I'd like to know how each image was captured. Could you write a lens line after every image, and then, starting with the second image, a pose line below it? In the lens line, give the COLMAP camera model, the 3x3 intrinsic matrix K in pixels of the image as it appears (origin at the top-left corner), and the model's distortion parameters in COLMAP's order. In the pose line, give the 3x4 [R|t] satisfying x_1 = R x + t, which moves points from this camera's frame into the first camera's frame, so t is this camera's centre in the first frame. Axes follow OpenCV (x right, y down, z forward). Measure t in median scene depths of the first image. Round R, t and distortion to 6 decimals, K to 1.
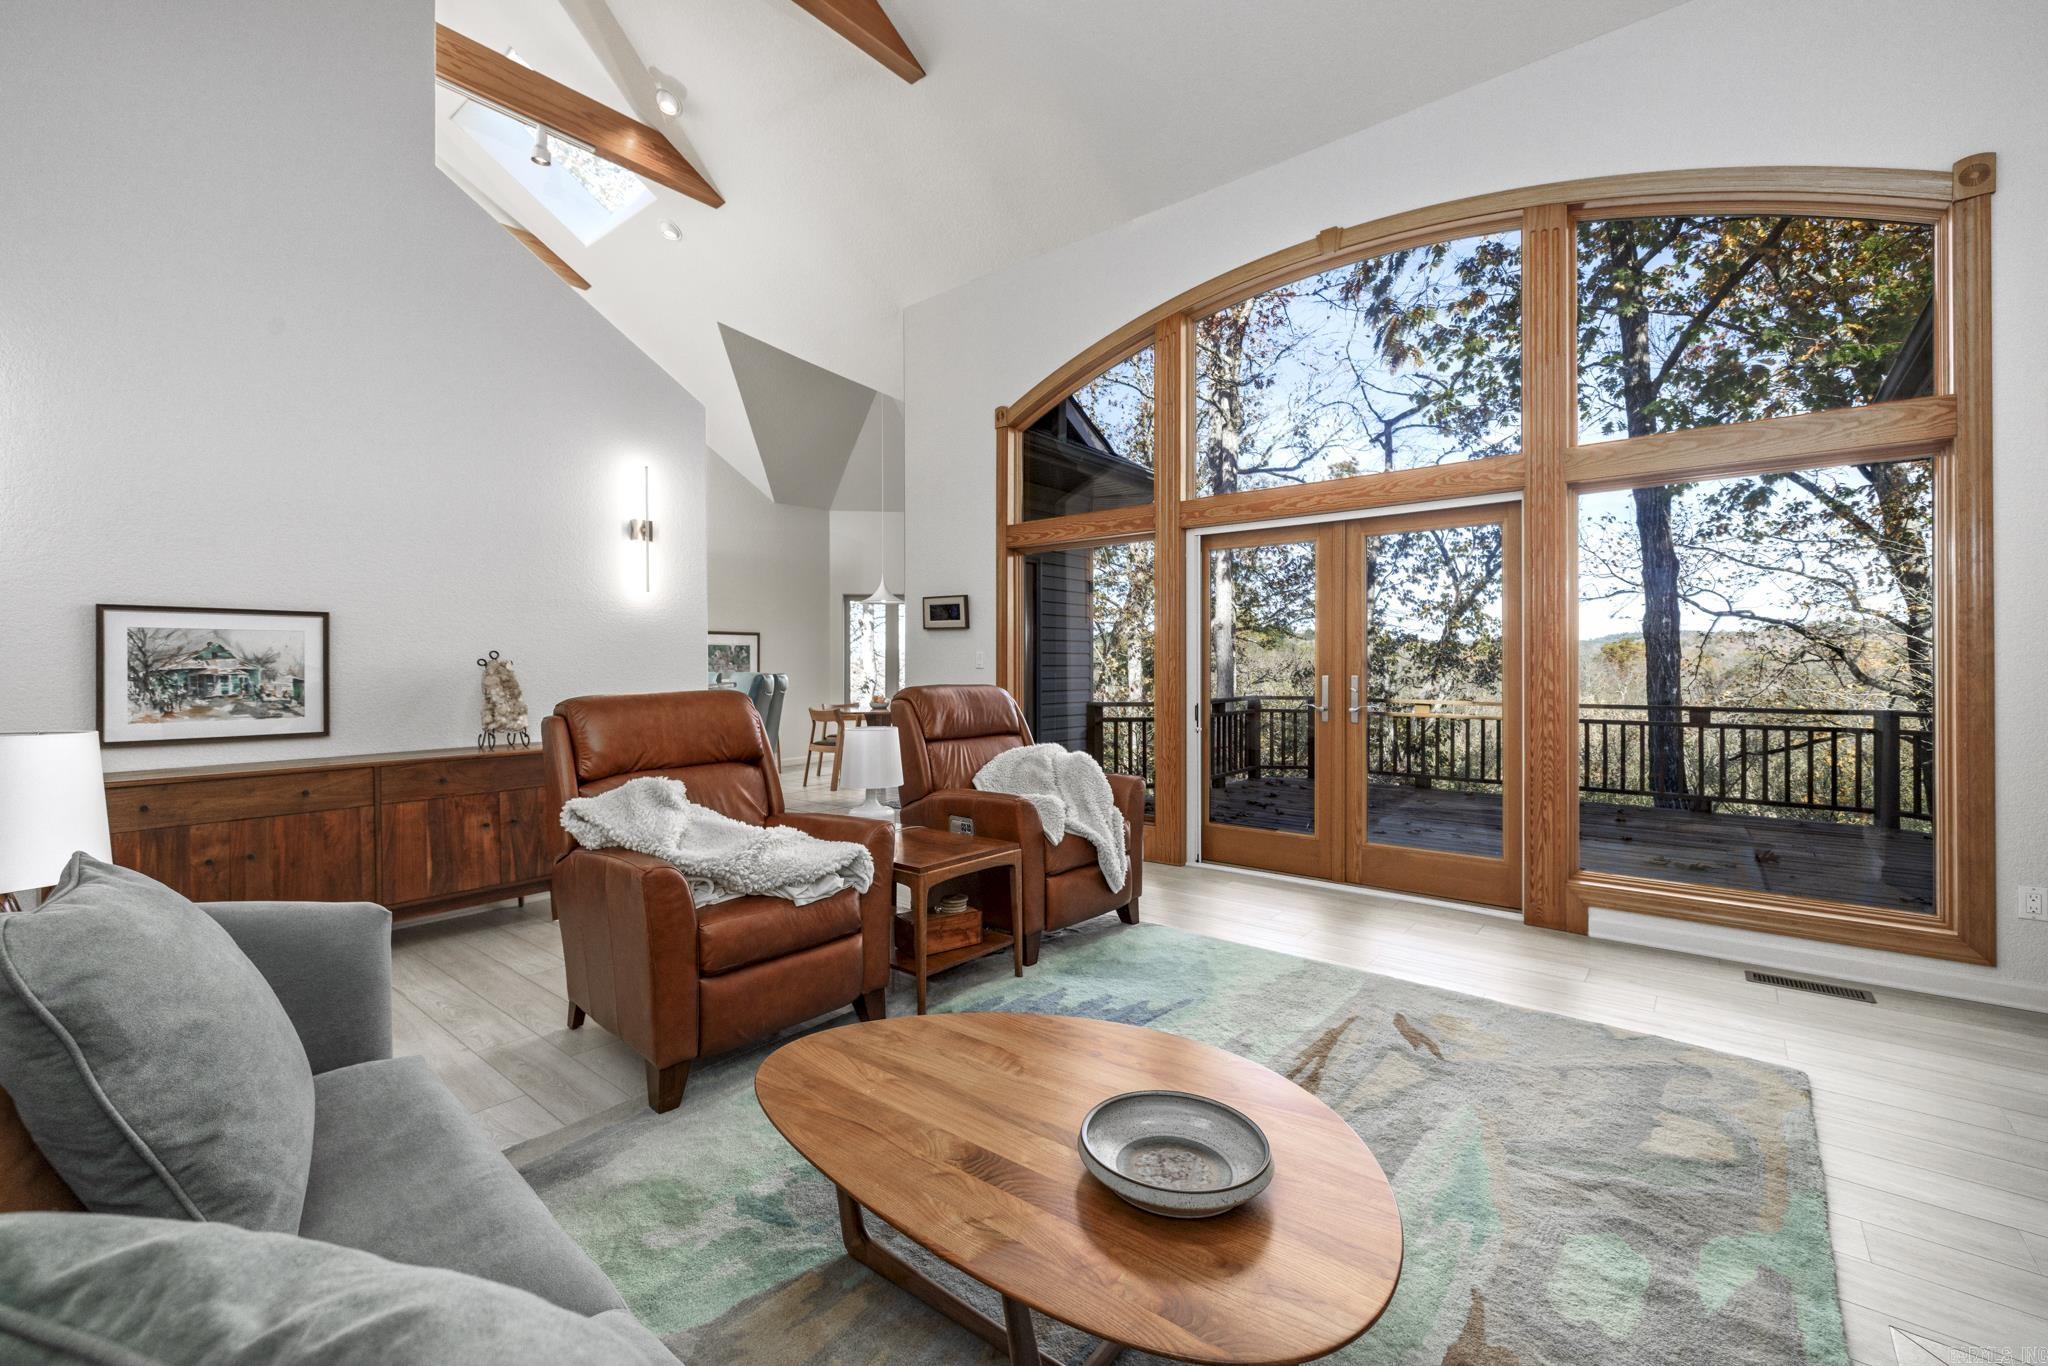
lens RADIAL K [[870.8, 0, 995.7], [0, 870.8, 669.4], [0, 0, 1]] dist [-0.002810, -0.000137]
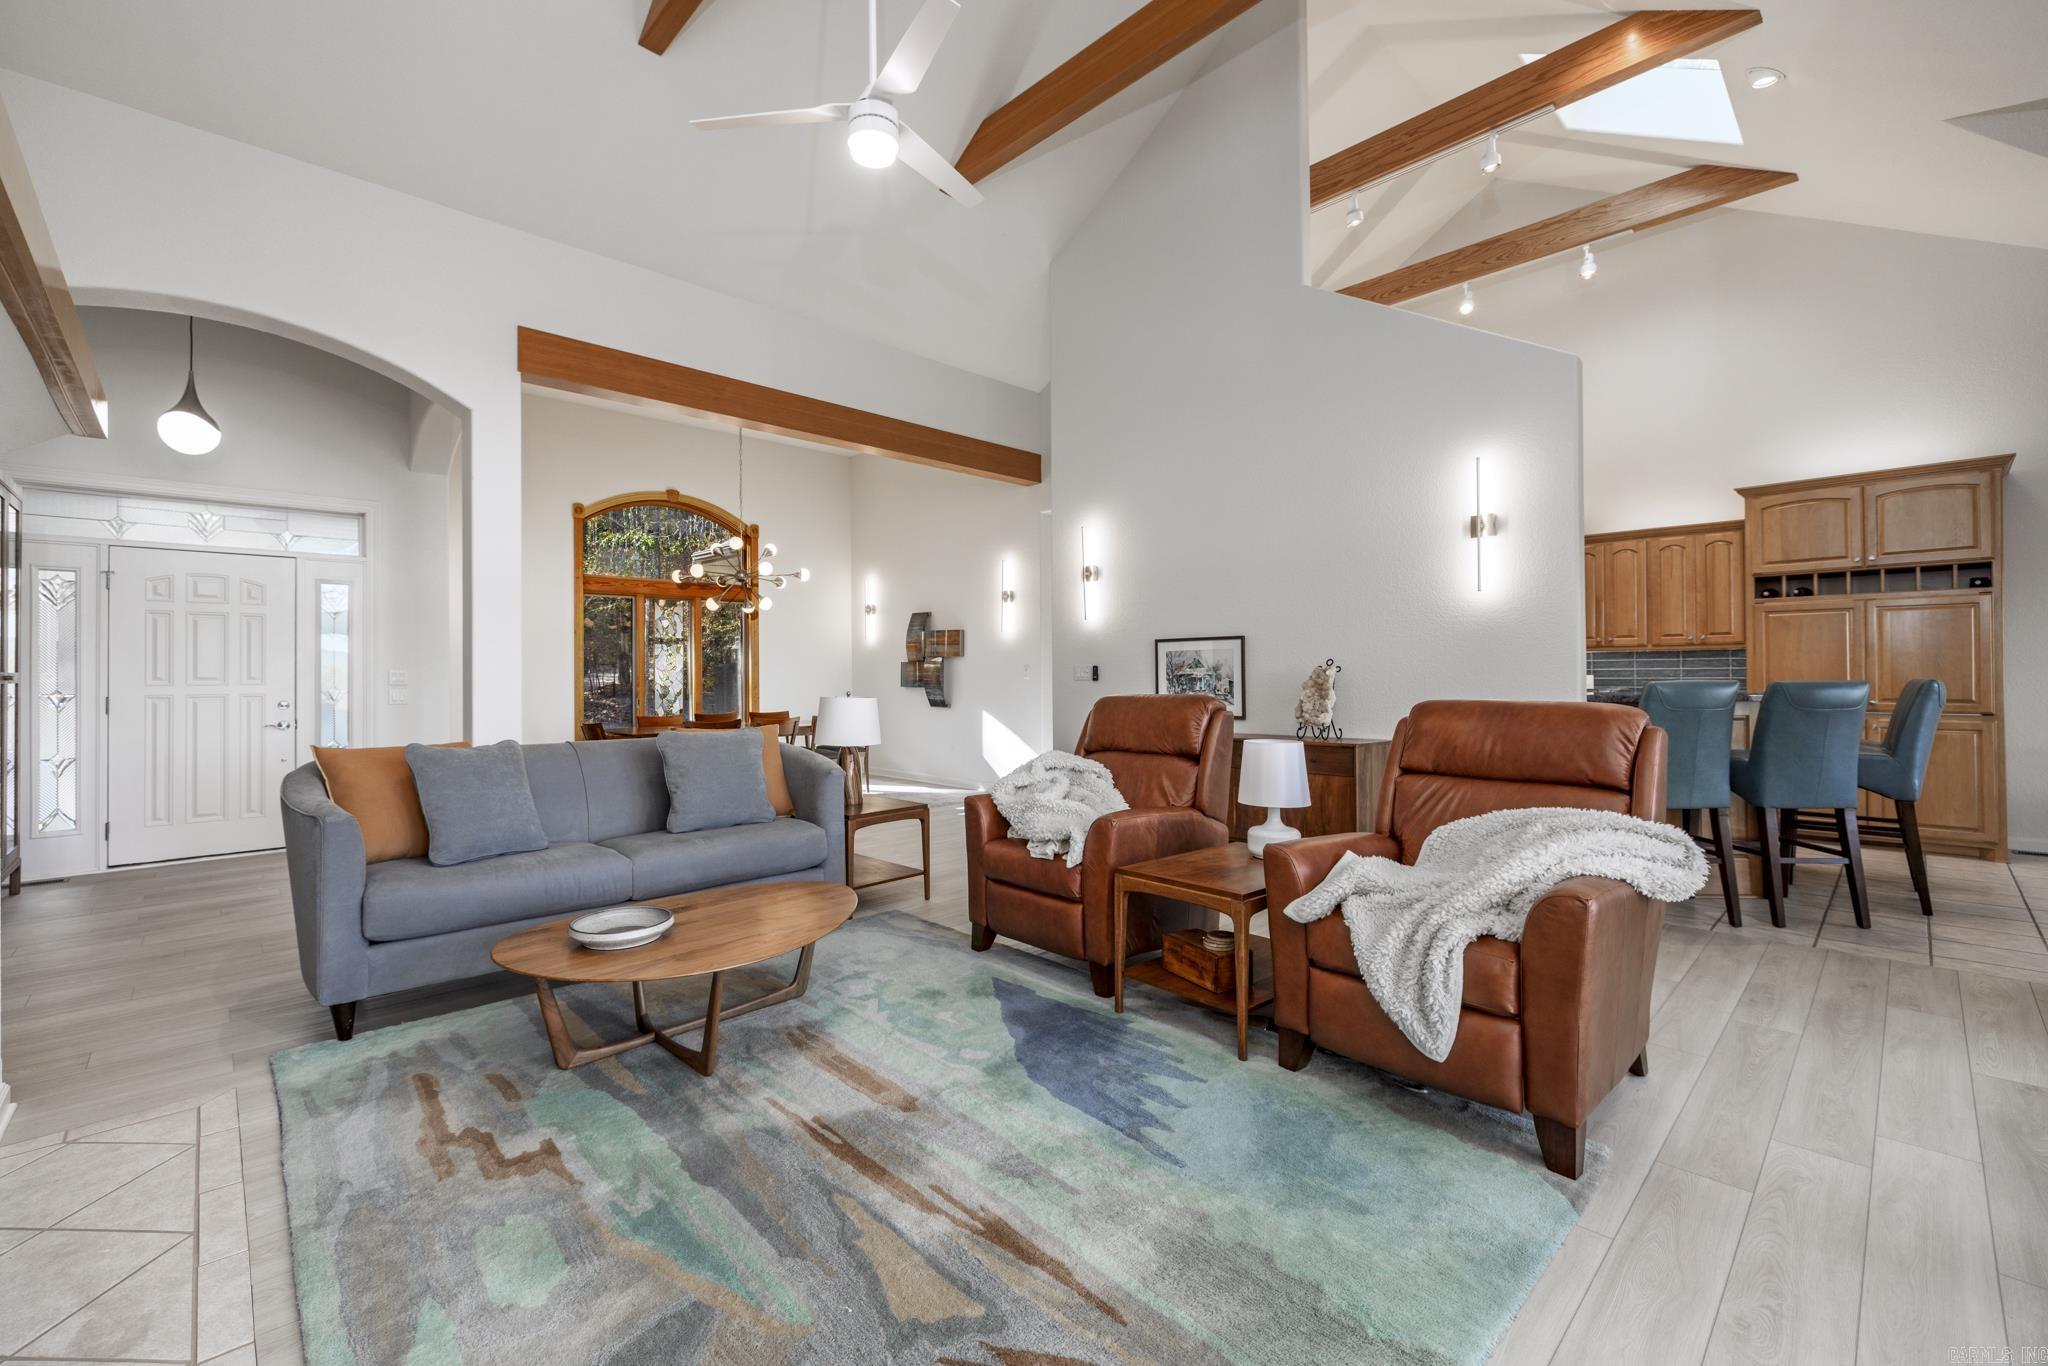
lens RADIAL K [[870.8, 0, 995.7], [0, 870.8, 669.4], [0, 0, 1]] dist [-0.002810, -0.000137]
pose [[-0.136518, -0.000439, -0.990638, 0.817736], [0.003721, 0.999993, -0.000955, -0.009080], [0.990631, -0.003816, -0.136515, 0.843497]]
